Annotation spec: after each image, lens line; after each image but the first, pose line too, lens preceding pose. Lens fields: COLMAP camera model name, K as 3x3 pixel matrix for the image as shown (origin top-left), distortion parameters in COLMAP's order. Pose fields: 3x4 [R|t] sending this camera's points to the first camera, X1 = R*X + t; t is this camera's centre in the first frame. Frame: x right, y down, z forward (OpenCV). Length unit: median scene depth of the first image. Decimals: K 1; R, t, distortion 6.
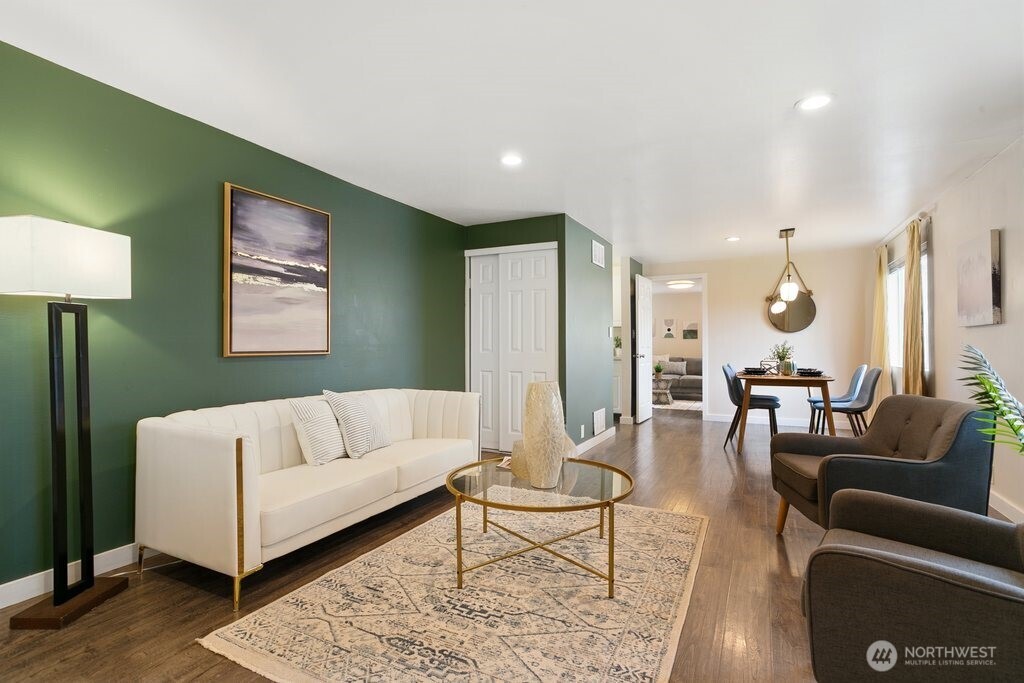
lens RADIAL K [[498.5, 0, 510.5], [0, 498.5, 334.4], [0, 0, 1]] dist [-0.038949, 0.020852]
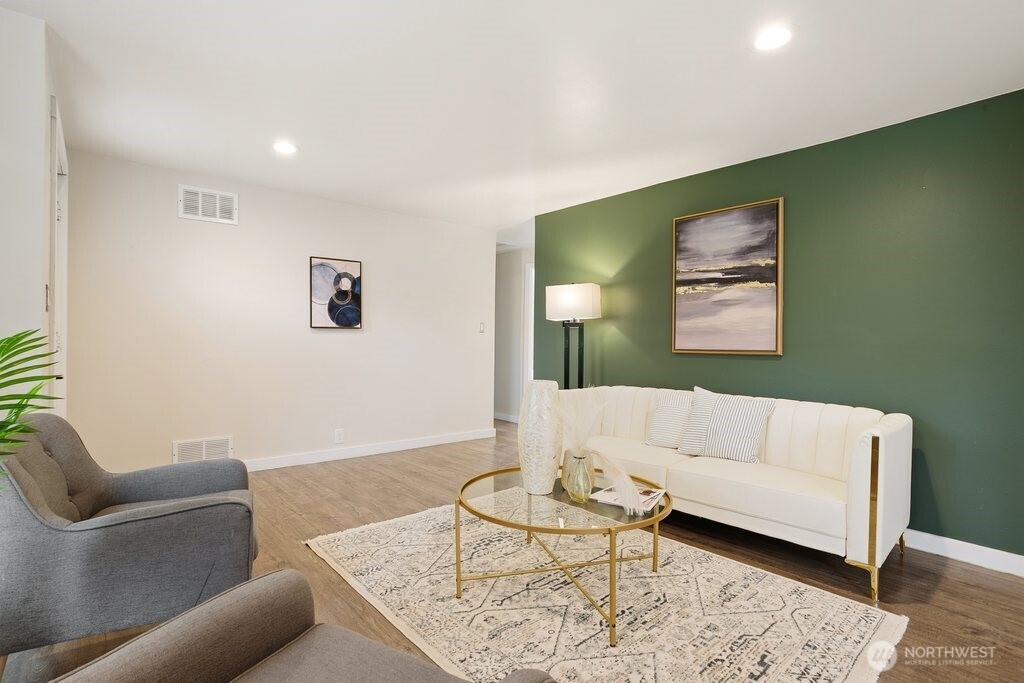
lens RADIAL K [[498.5, 0, 507.1], [0, 498.5, 344.5], [0, 0, 1]] dist [-0.038949, 0.020852]
pose [[-0.378928, 0.008396, -0.925388, 0.784736], [0.015864, 0.999871, 0.002576, 0.013078], [0.925290, -0.013704, -0.379012, 1.061219]]
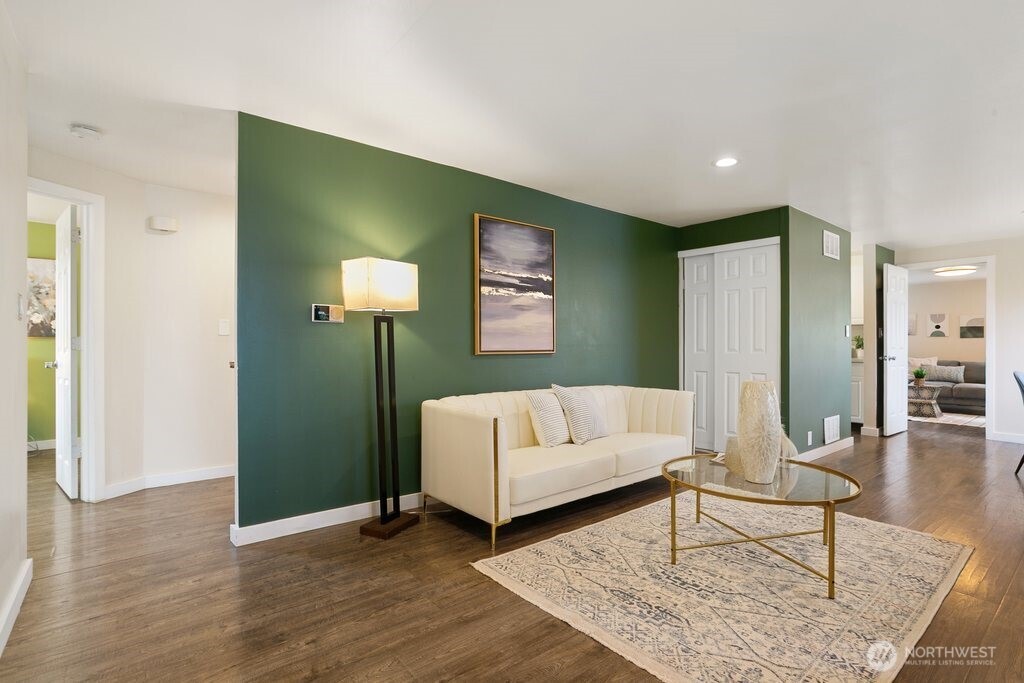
lens RADIAL K [[498.5, 0, 511.2], [0, 498.5, 349.7], [0, 0, 1]] dist [-0.038949, 0.020852]
pose [[0.915554, 0.003513, -0.402179, 0.005848], [0.008429, 0.999575, 0.027921, -0.001238], [0.402106, -0.028954, 0.915135, -0.110383]]
